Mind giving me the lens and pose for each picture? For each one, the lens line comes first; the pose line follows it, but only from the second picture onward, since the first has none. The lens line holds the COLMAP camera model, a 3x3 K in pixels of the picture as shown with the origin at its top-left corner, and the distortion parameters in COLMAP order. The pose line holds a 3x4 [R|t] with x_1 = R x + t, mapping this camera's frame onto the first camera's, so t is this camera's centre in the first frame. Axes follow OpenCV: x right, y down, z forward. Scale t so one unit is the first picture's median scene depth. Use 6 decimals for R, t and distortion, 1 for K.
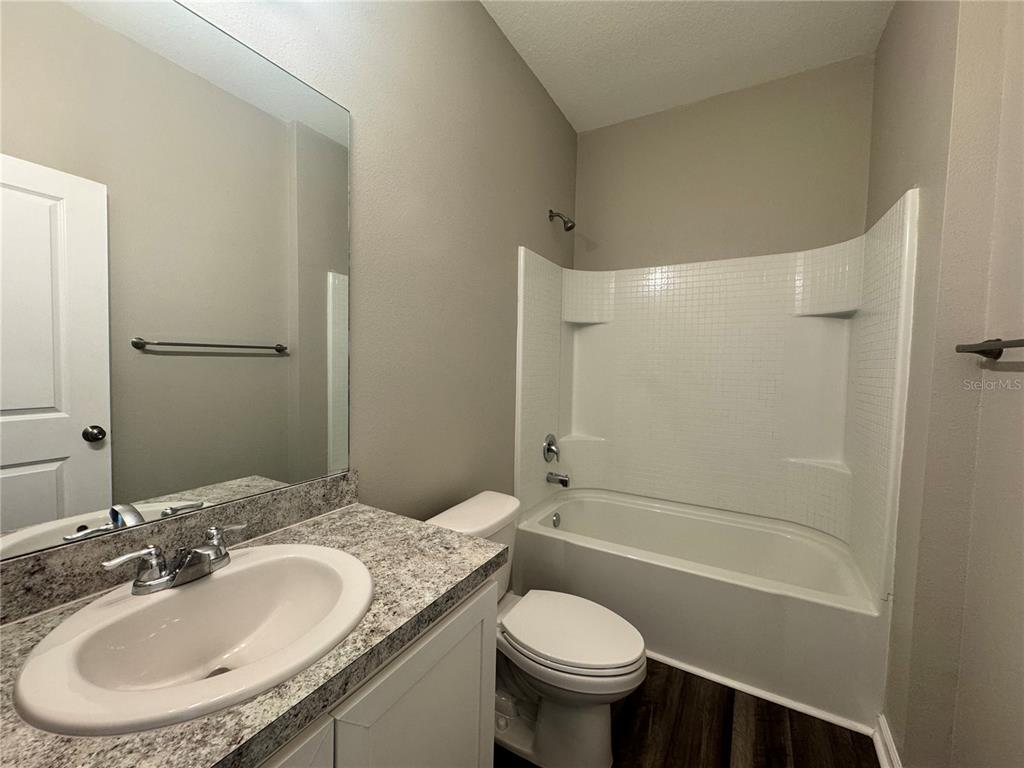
lens RADIAL K [[409.3, 0, 513.1], [0, 409.3, 381.9], [0, 0, 1]] dist [-0.001974, 0.000164]
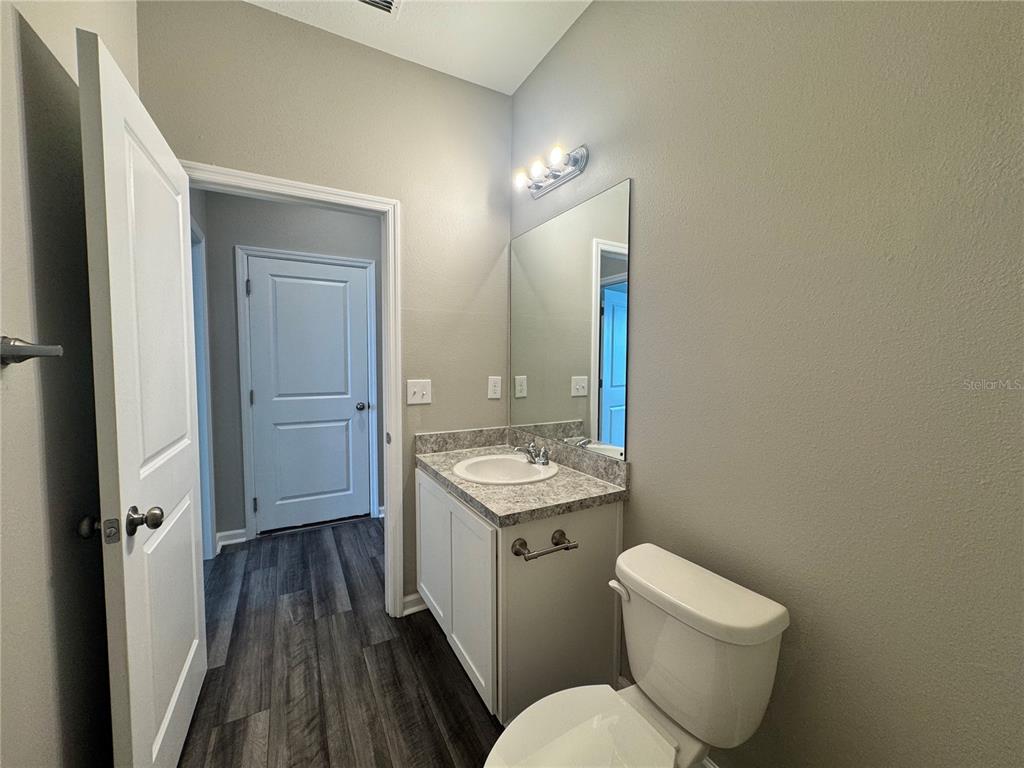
lens RADIAL K [[409.3, 0, 512.3], [0, 409.3, 382.2], [0, 0, 1]] dist [-0.001974, 0.000164]
pose [[-0.511000, 0.026399, -0.859175, 0.990983], [-0.049485, 0.996967, 0.060064, -0.098615], [0.858155, 0.073209, -0.508144, 1.529609]]
